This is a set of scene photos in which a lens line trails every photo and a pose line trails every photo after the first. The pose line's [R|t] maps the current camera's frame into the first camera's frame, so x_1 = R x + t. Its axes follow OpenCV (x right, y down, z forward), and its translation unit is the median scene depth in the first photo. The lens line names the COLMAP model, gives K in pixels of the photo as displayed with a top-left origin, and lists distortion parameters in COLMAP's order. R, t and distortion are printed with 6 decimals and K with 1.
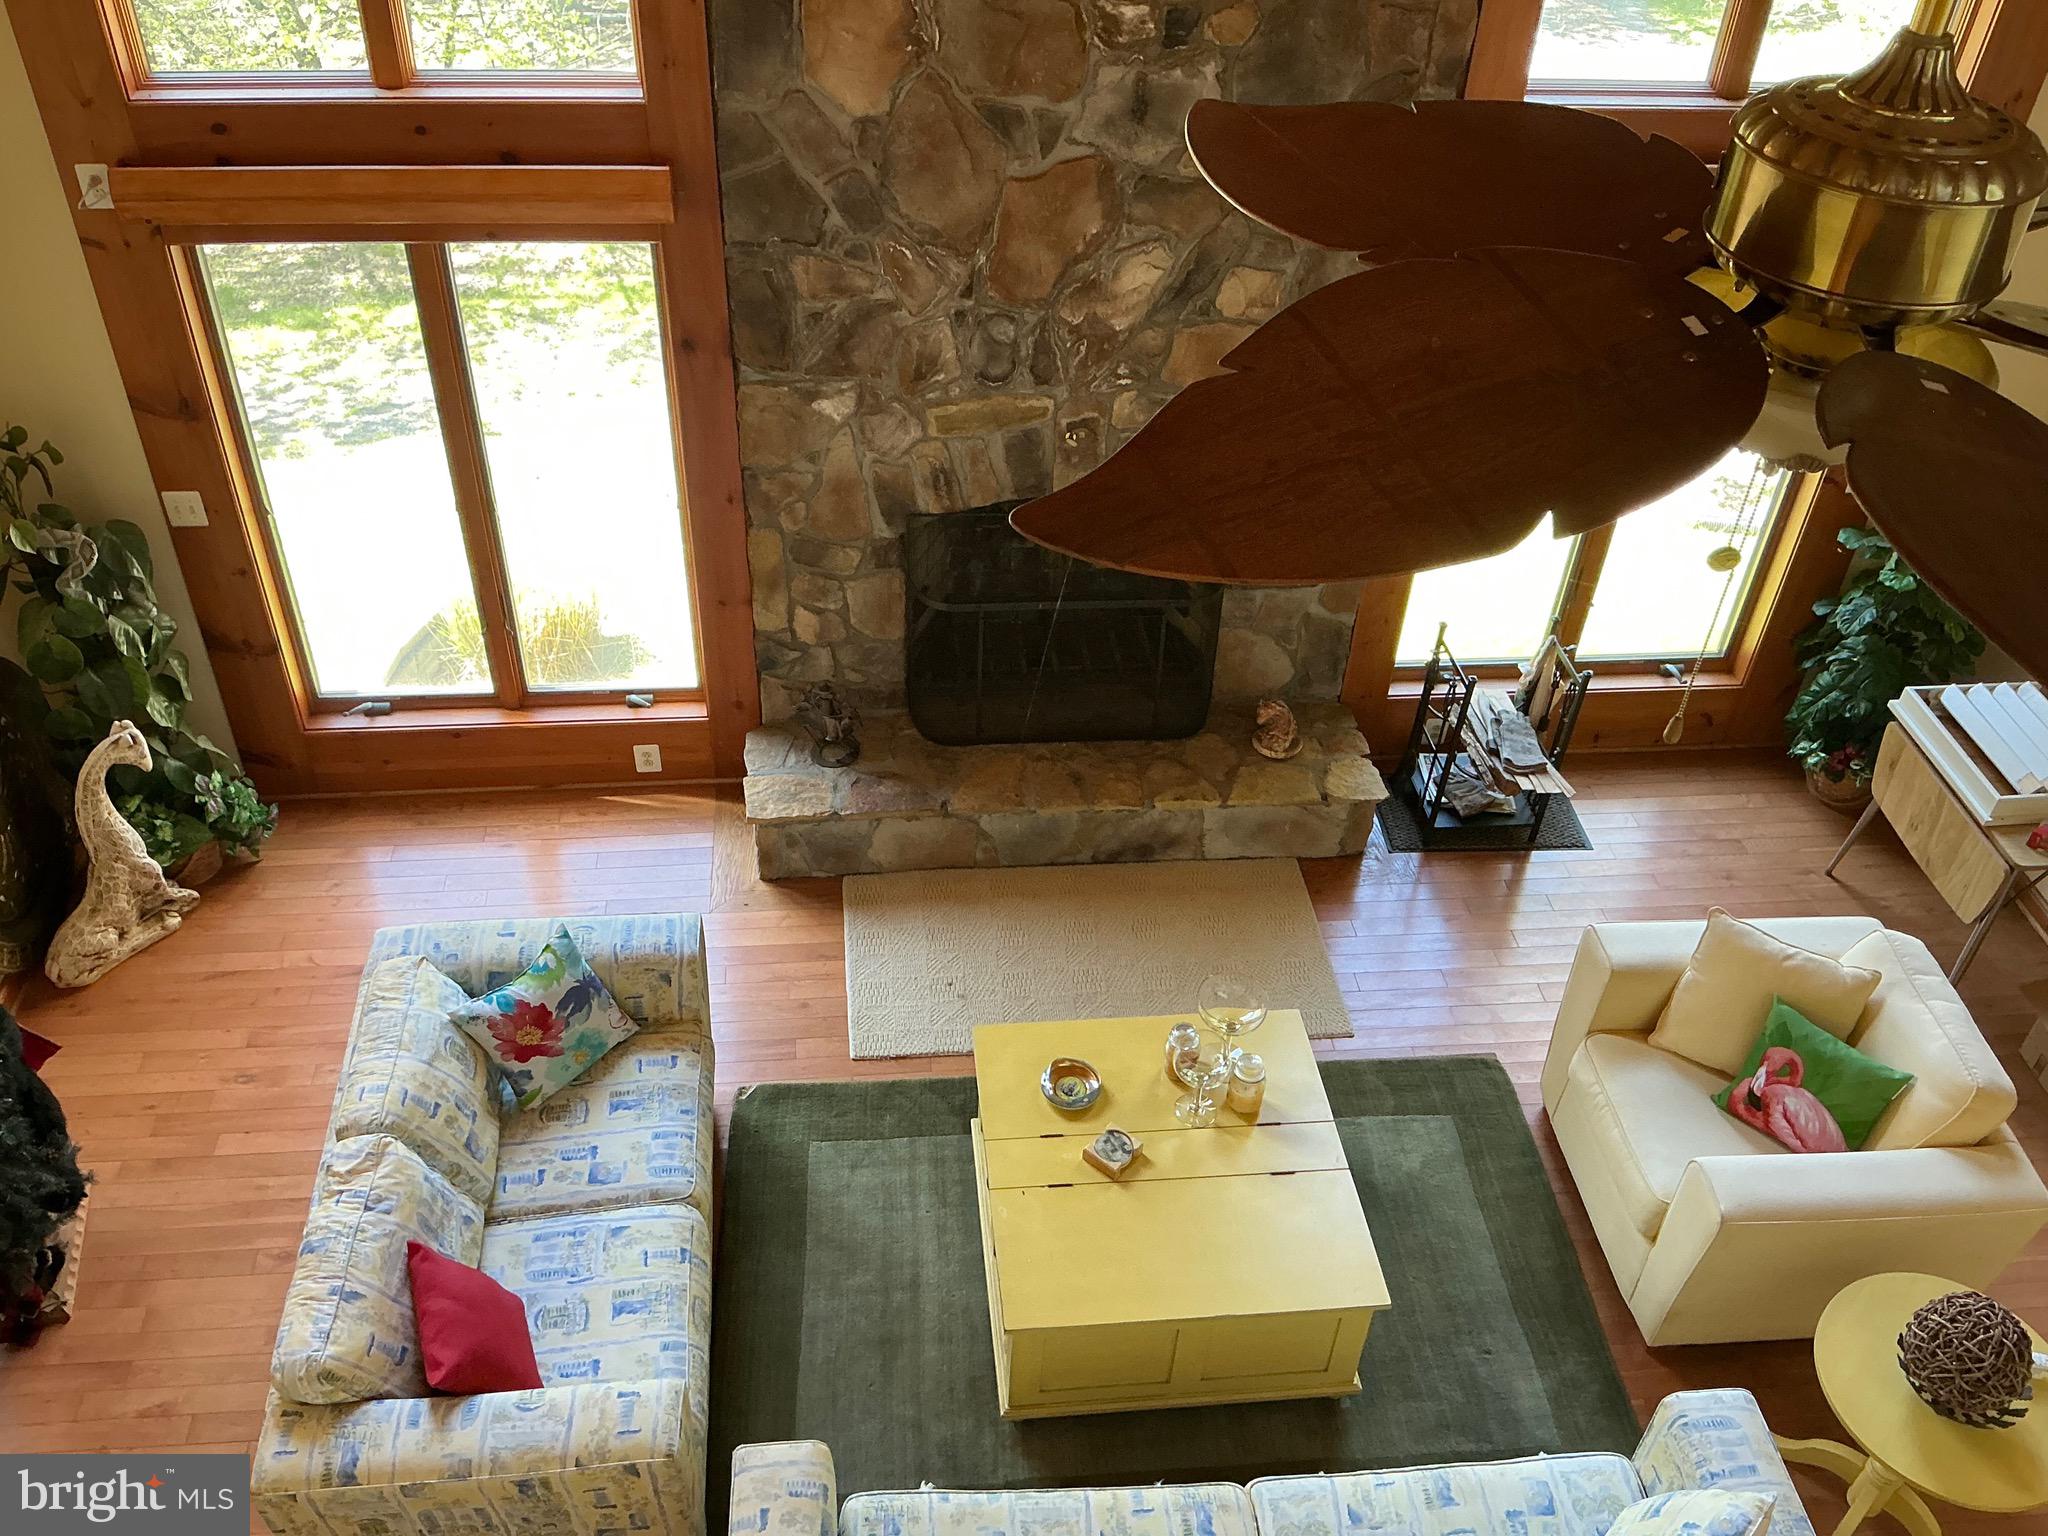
lens RADIAL K [[1696.9, 0, 1024.0], [0, 1696.9, 768.0], [0, 0, 1]] dist [0.180305, -0.401411]
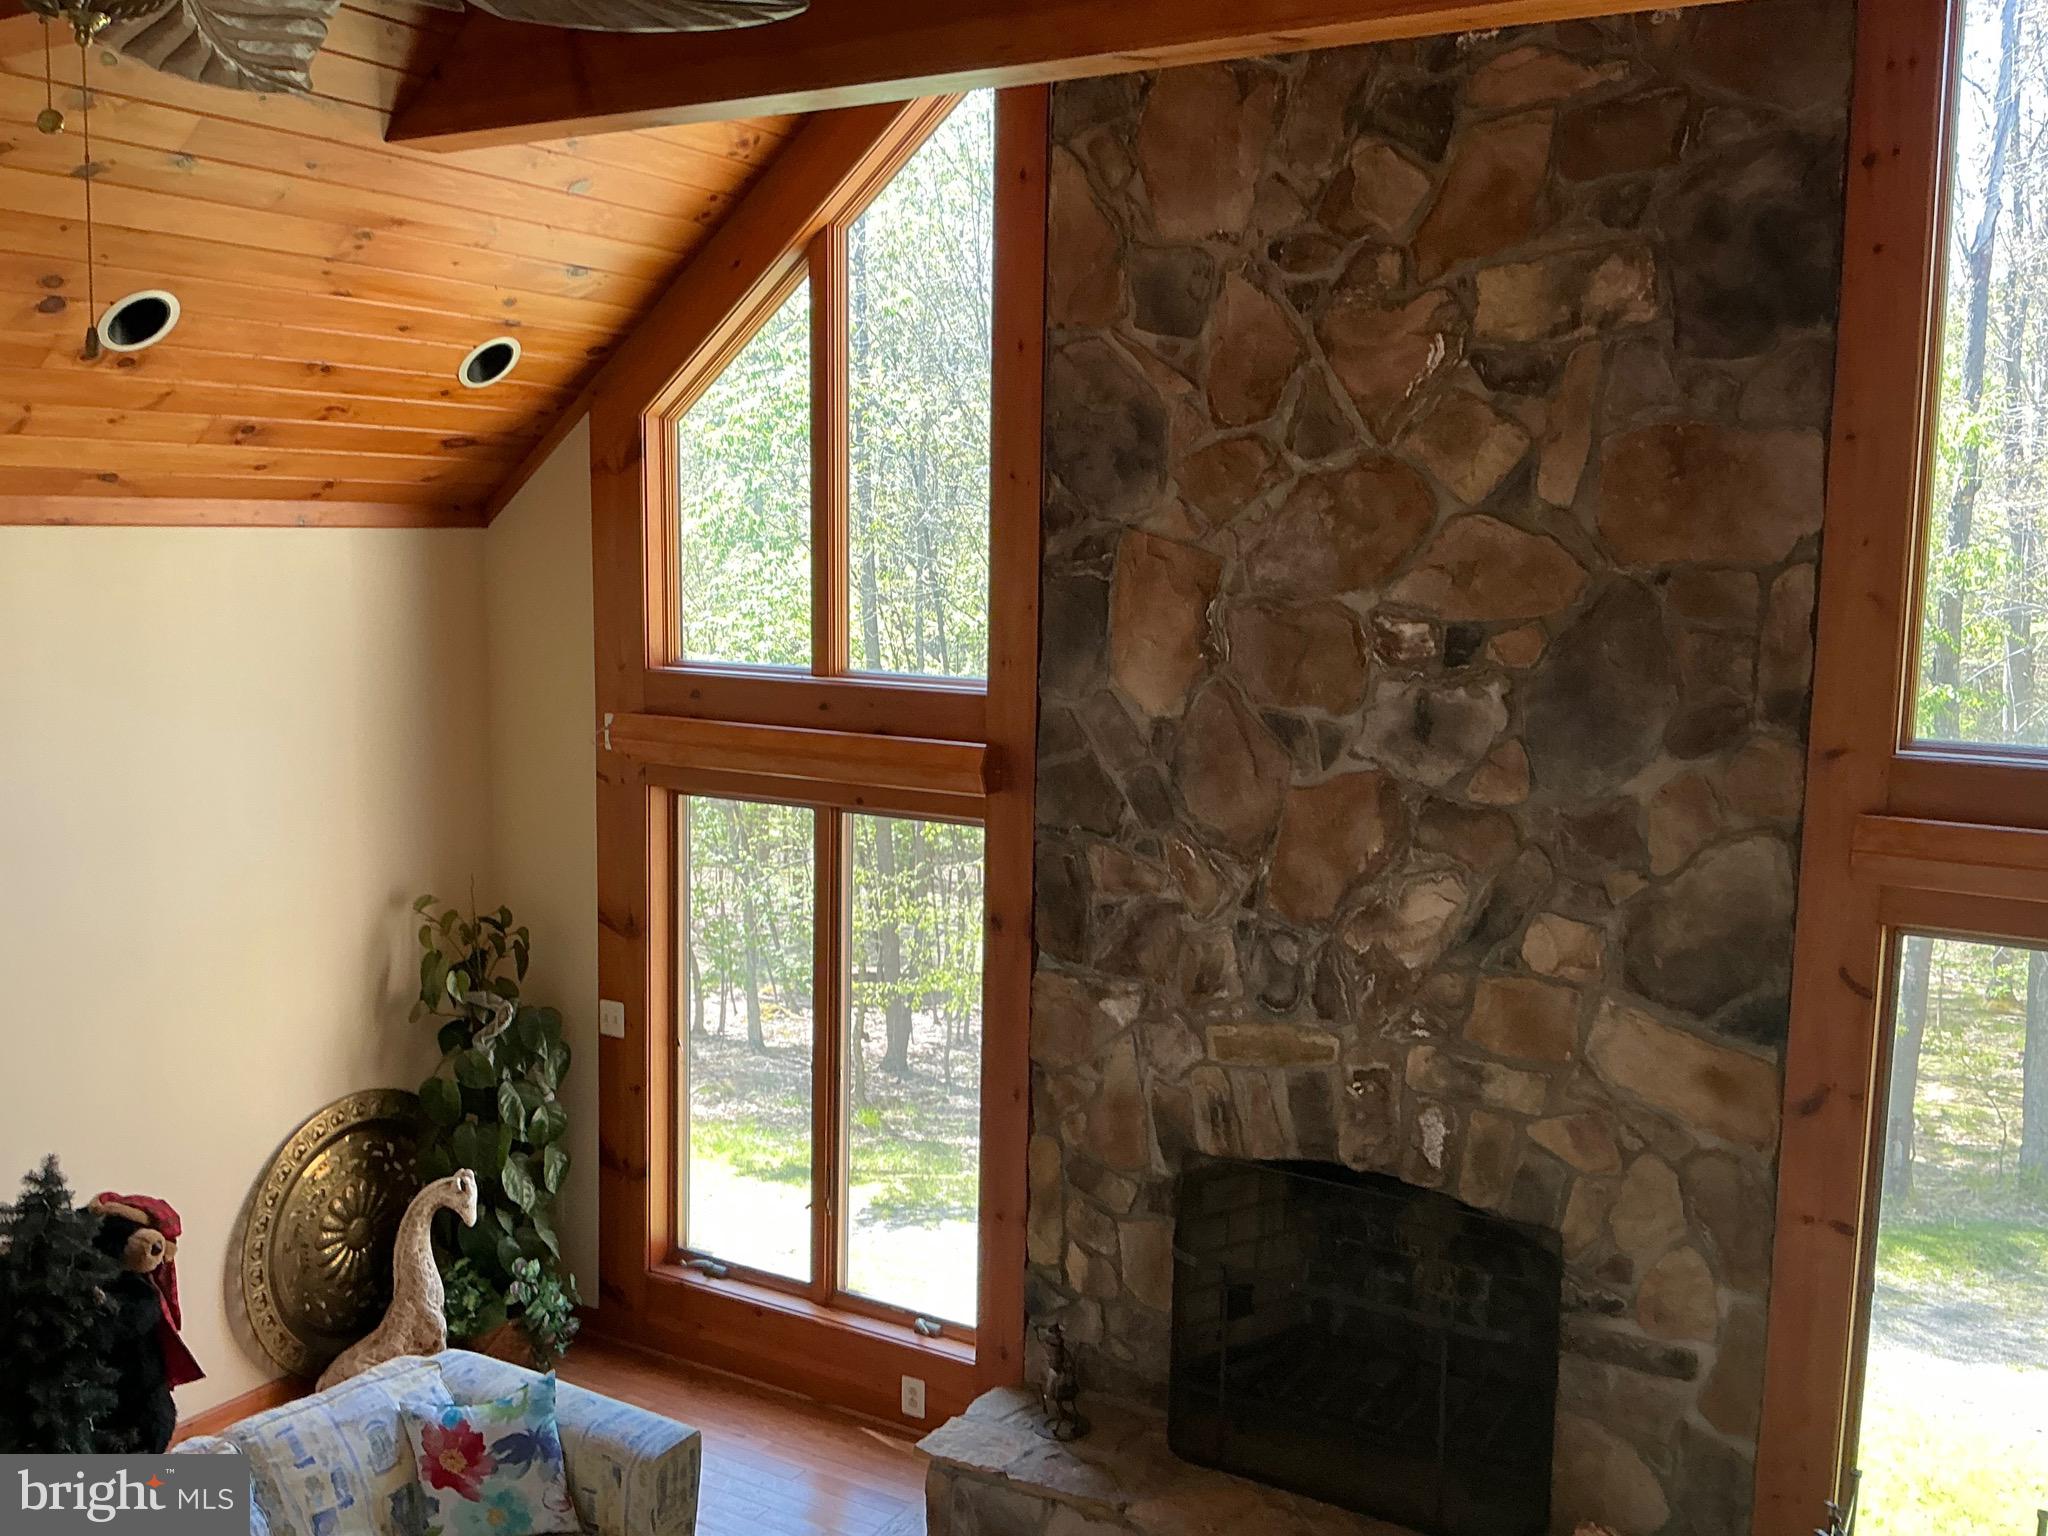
lens RADIAL K [[1820.4, 0, 1024.0], [0, 1820.4, 768.0], [0, 0, 1]] dist [0.167976, -0.355145]
pose [[0.805509, 0.048877, -0.590565, 0.451127], [-0.365885, 0.824960, -0.430778, 0.139470], [0.466137, 0.563074, 0.682396, 0.208255]]
